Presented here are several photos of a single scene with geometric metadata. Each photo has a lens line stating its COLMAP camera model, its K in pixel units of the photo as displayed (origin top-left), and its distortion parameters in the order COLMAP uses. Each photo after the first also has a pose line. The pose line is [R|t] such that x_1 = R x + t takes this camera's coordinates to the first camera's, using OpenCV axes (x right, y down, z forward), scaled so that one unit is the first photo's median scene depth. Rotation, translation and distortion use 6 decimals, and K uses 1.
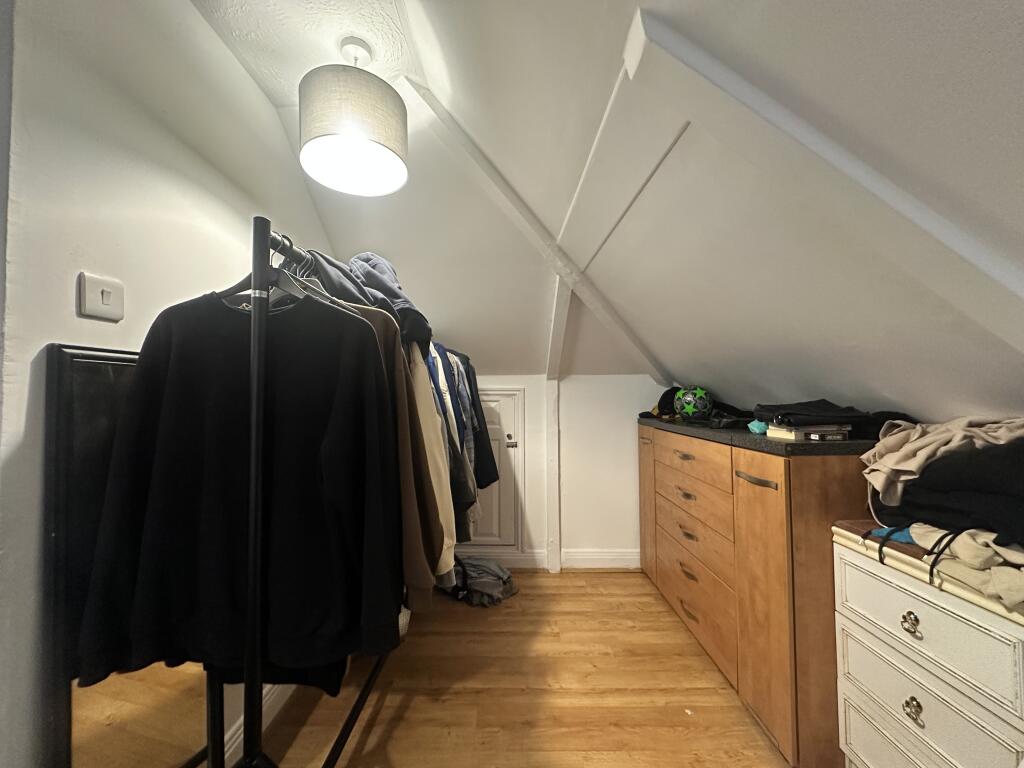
lens RADIAL K [[412.9, 0, 508.5], [0, 412.9, 381.8], [0, 0, 1]] dist [0.000974, 0.000233]
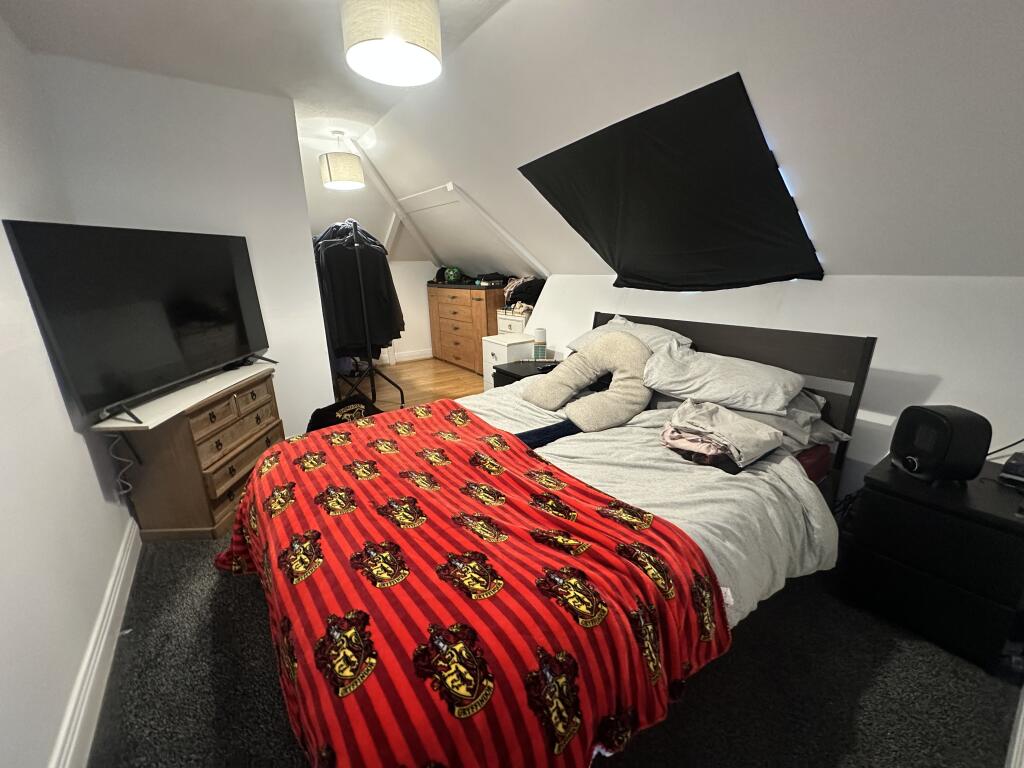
lens RADIAL K [[412.9, 0, 510.4], [0, 412.9, 385.3], [0, 0, 1]] dist [0.000974, 0.000233]
pose [[0.815499, -0.171449, 0.552780, -0.867410], [-0.000182, 0.955039, 0.296480, -0.056806], [-0.578758, -0.241880, 0.778802, -1.447848]]
